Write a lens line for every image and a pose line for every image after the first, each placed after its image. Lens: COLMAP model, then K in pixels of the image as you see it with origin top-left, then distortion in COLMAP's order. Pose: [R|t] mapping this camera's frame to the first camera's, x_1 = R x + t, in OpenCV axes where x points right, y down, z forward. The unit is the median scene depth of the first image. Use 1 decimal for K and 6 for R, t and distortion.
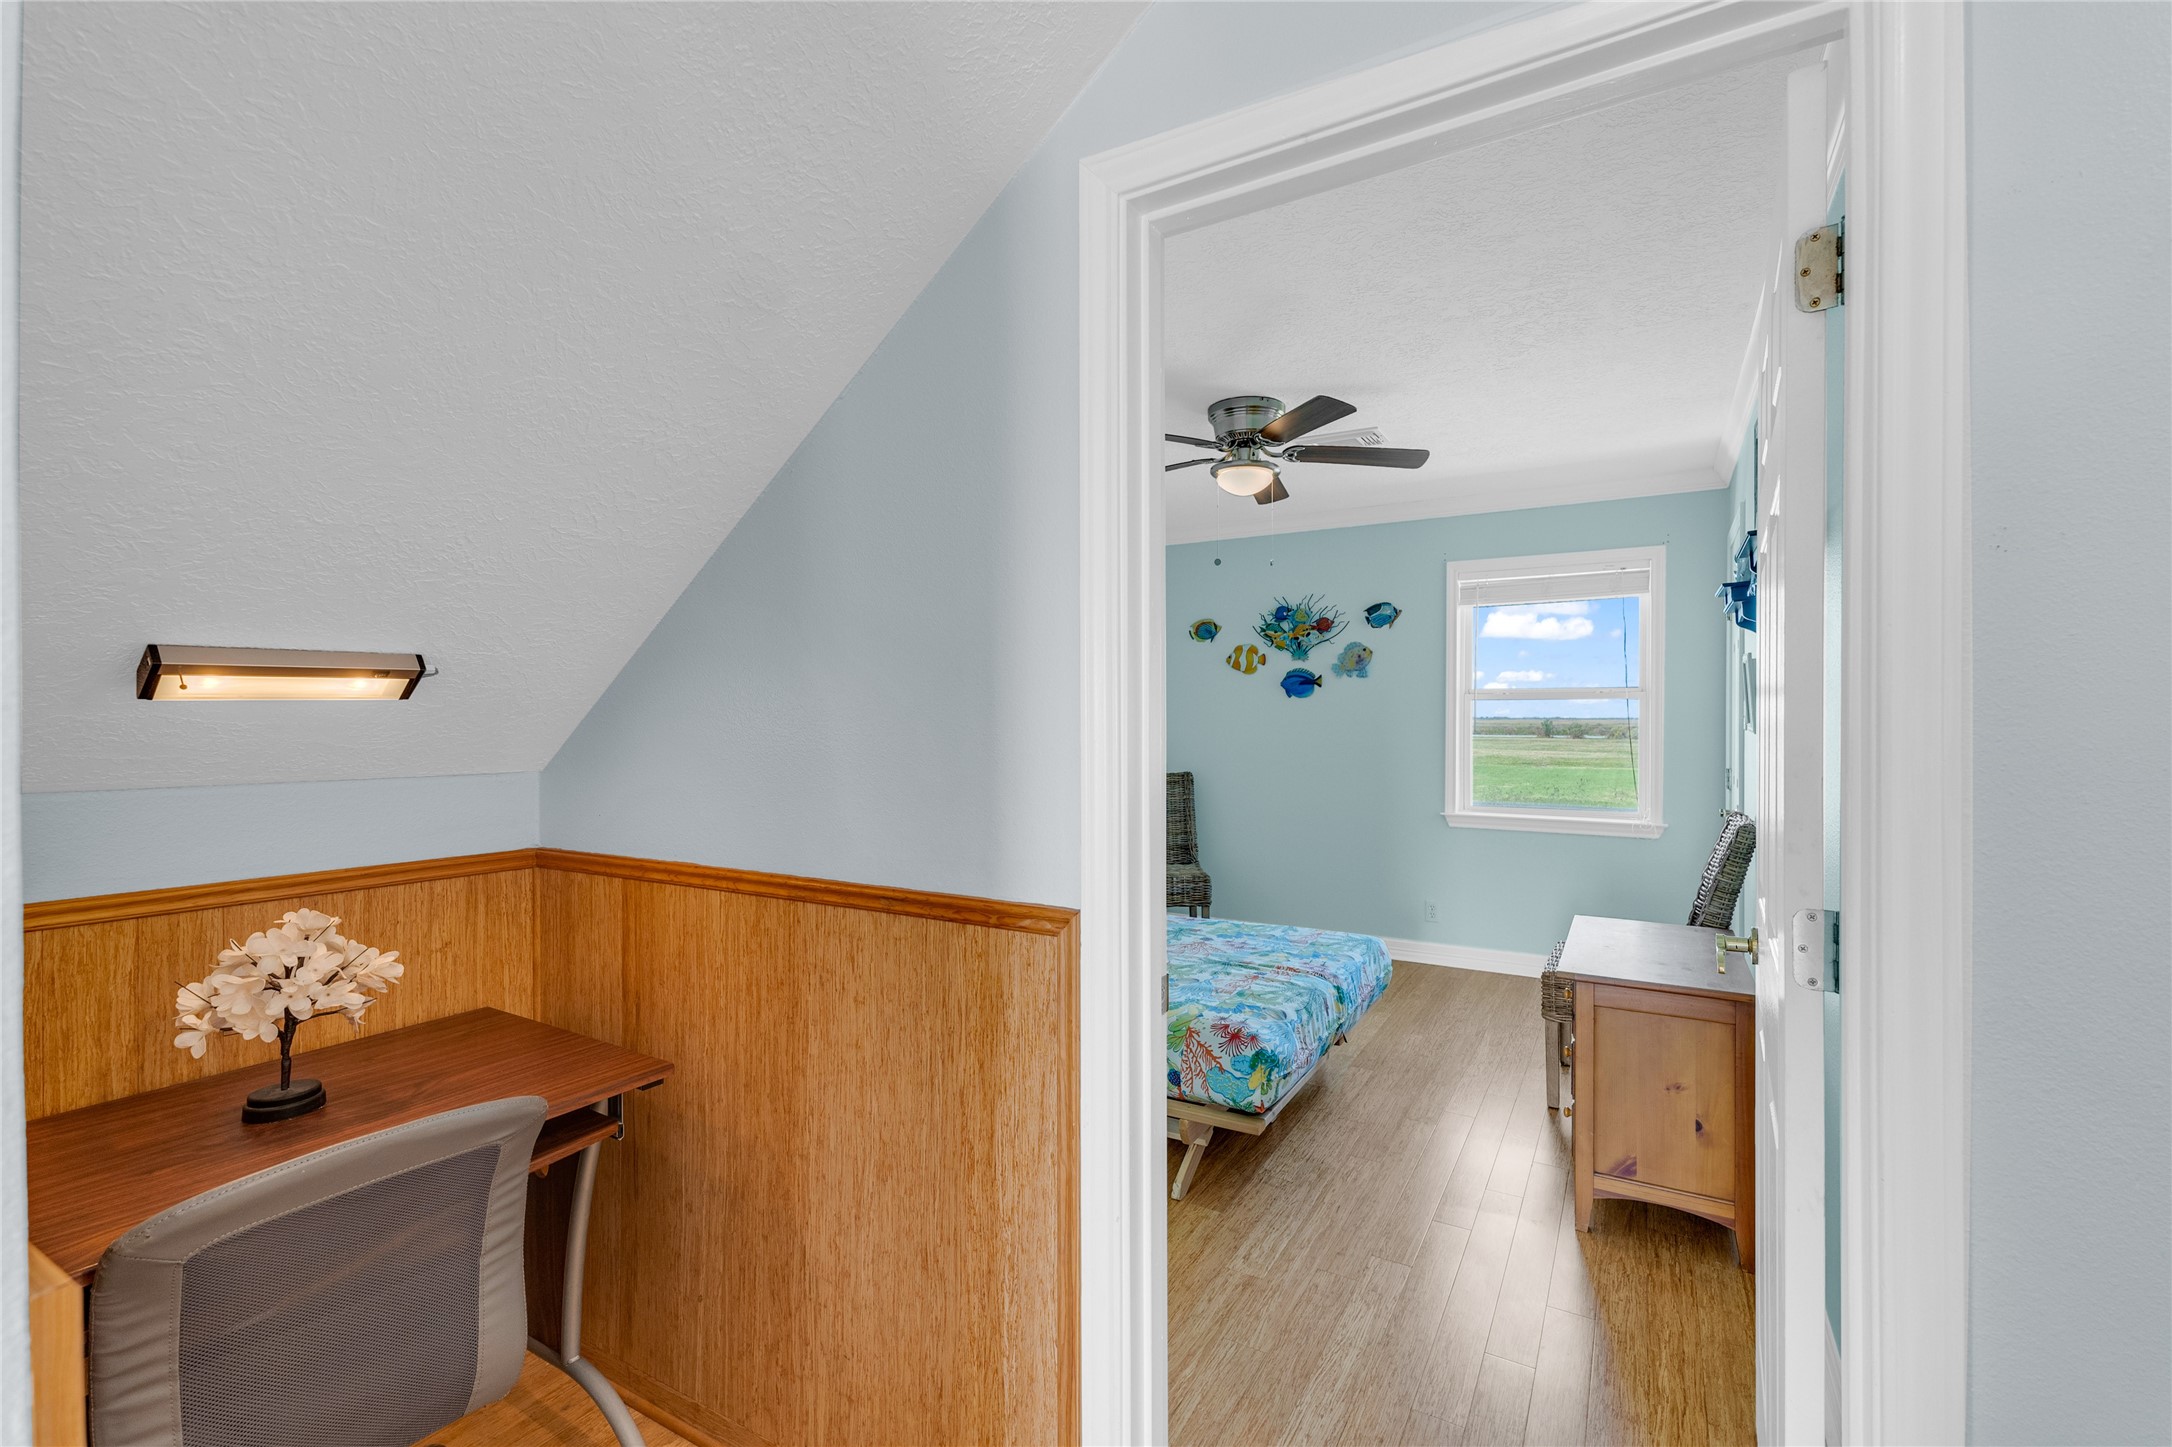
lens RADIAL K [[936.4, 0, 1081.0], [0, 936.4, 725.7], [0, 0, 1]] dist [0.000554, 0.000007]
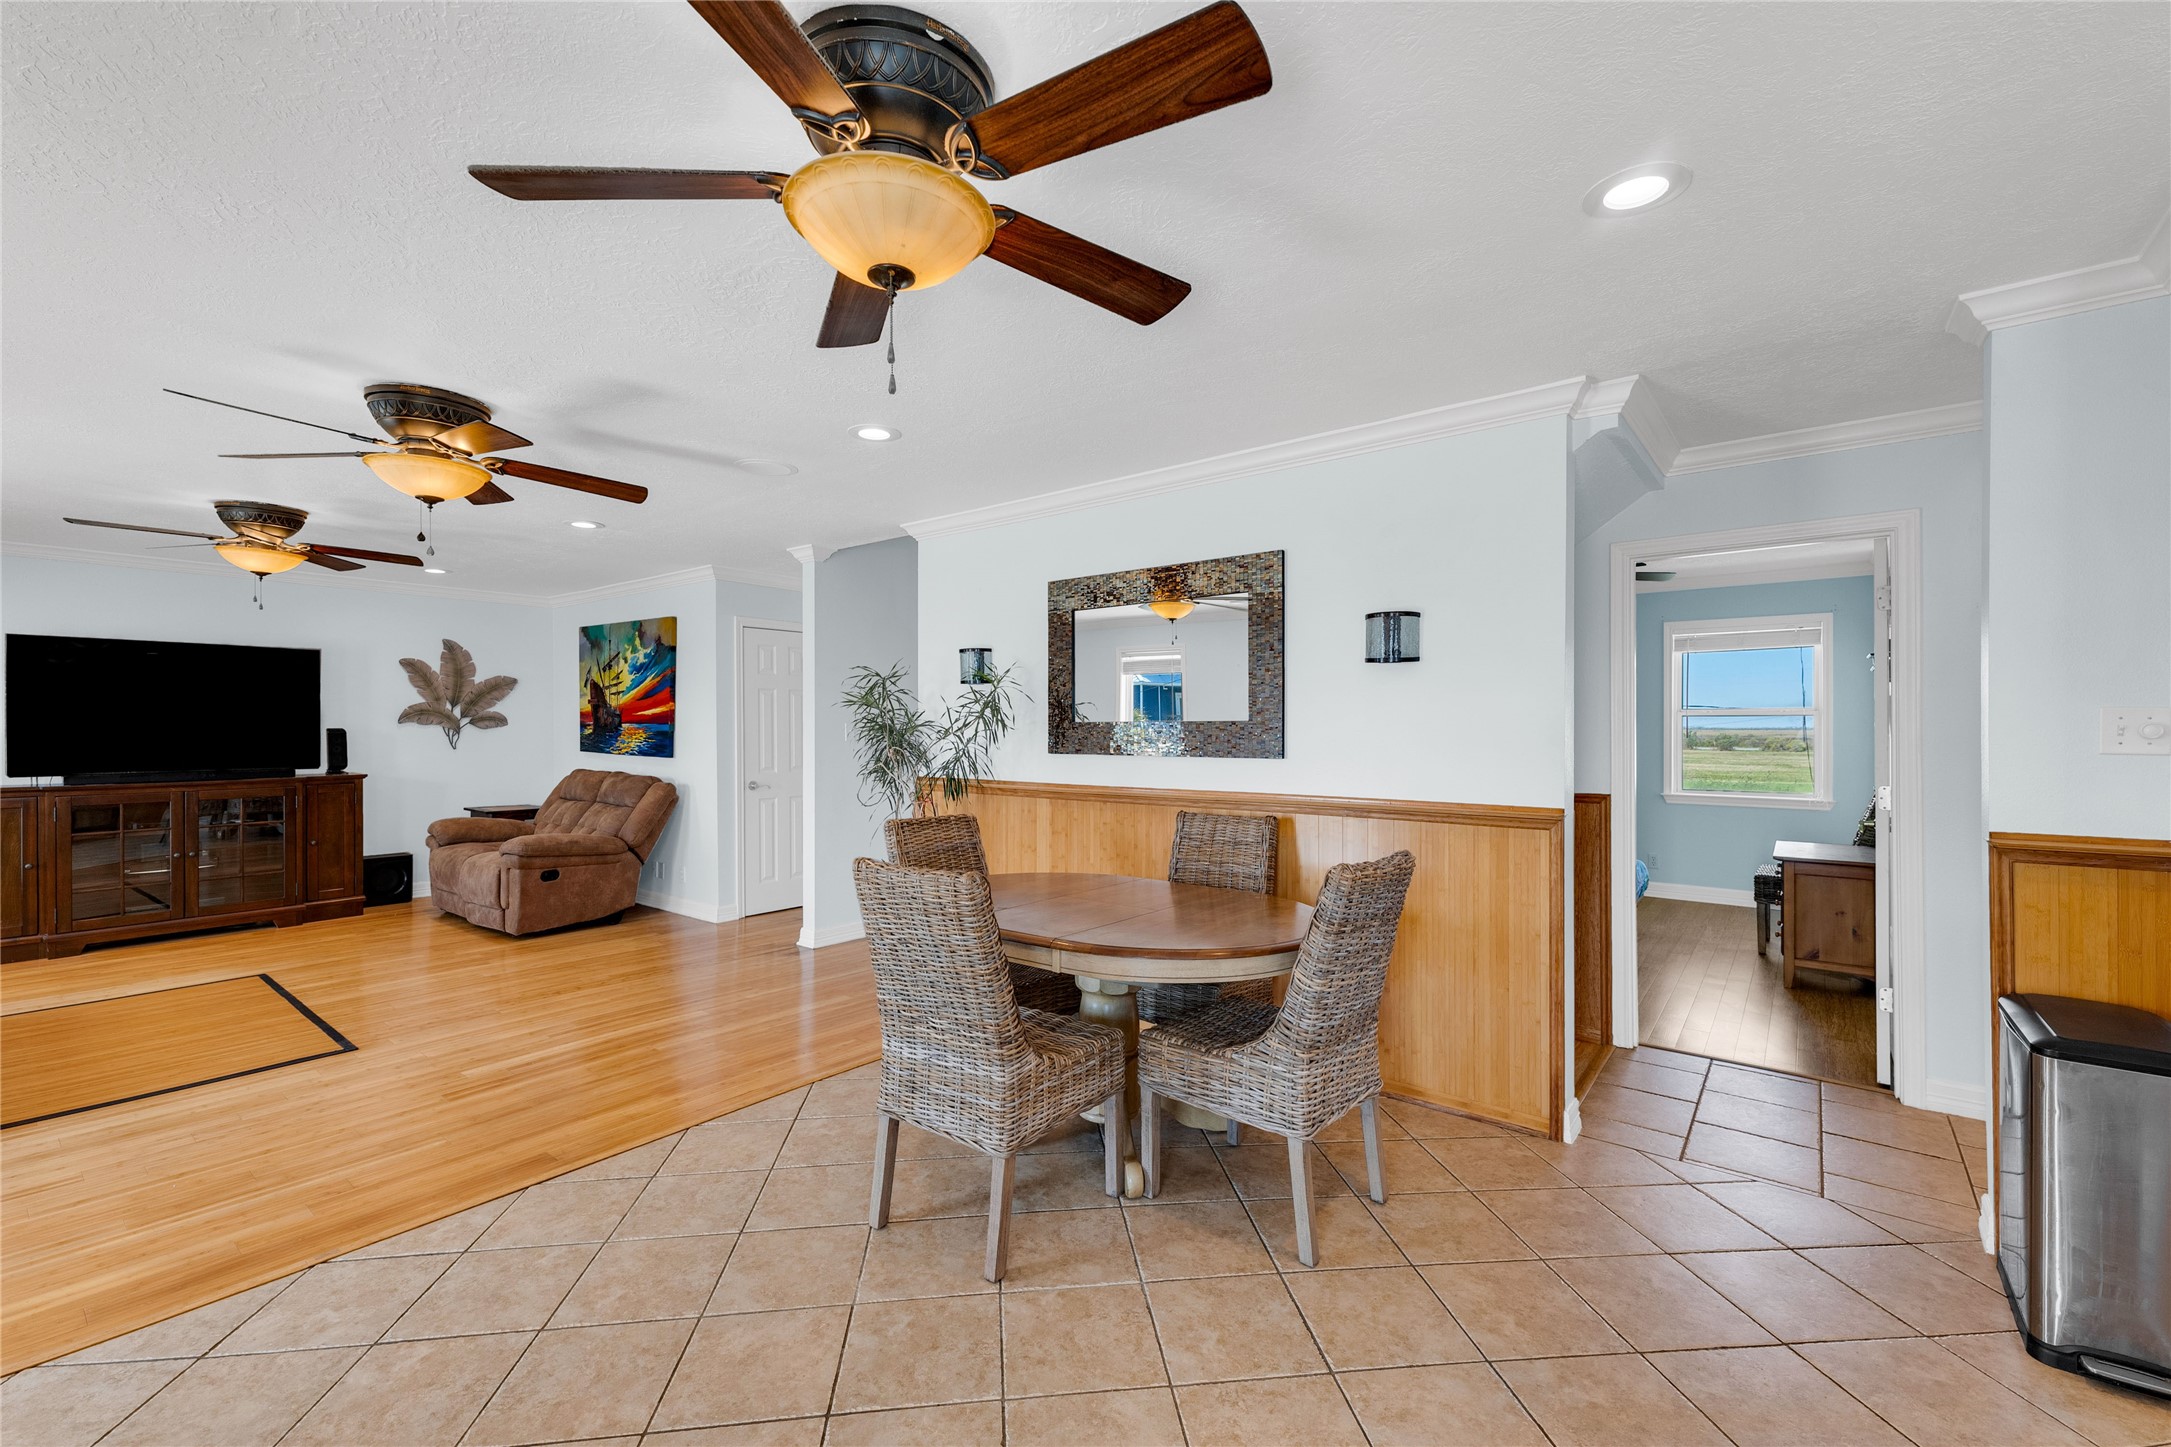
lens RADIAL K [[931.9, 0, 1031.6], [0, 931.9, 727.4], [0, 0, 1]] dist [0.006179, 0.000362]
pose [[0.988788, 0.001313, -0.149323, -0.499376], [-0.002561, 0.999963, -0.008164, 0.005746], [0.149307, 0.008455, 0.988755, -0.796763]]
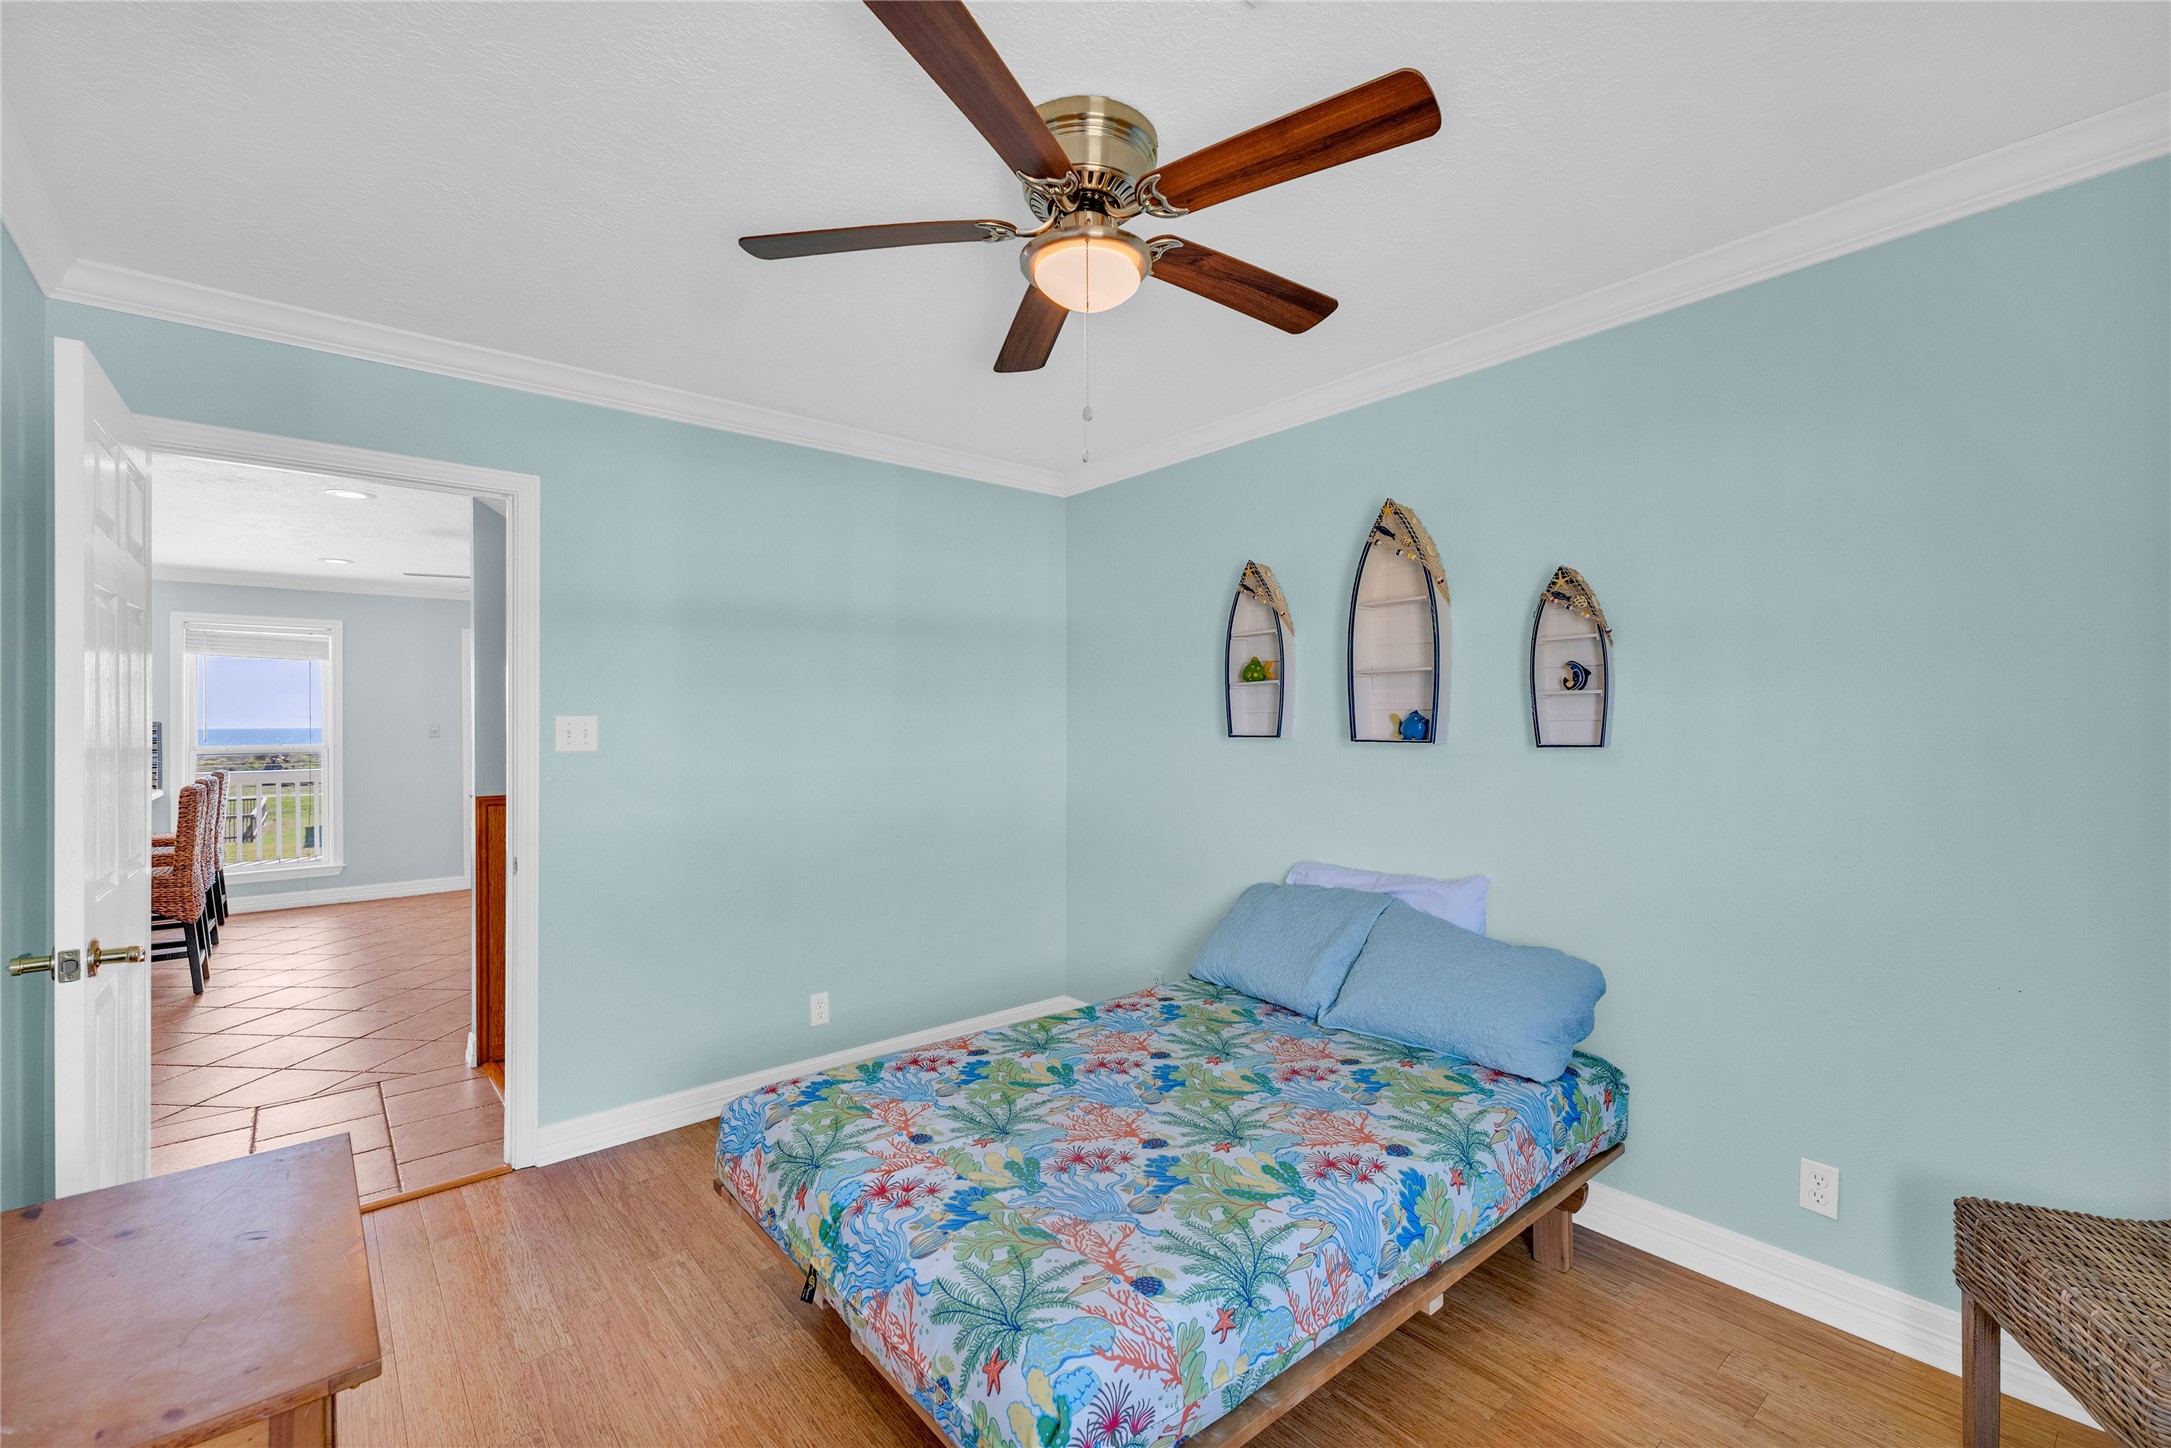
lens RADIAL K [[884.1, 0, 1094.3], [0, 884.1, 726.7], [0, 0, 1]] dist [0.000981, 0.000121]
pose [[-0.291358, 0.005634, -0.956598, 0.592319], [-0.009327, 0.999918, 0.008730, -0.013374], [0.956569, 0.011466, -0.291282, 1.052785]]
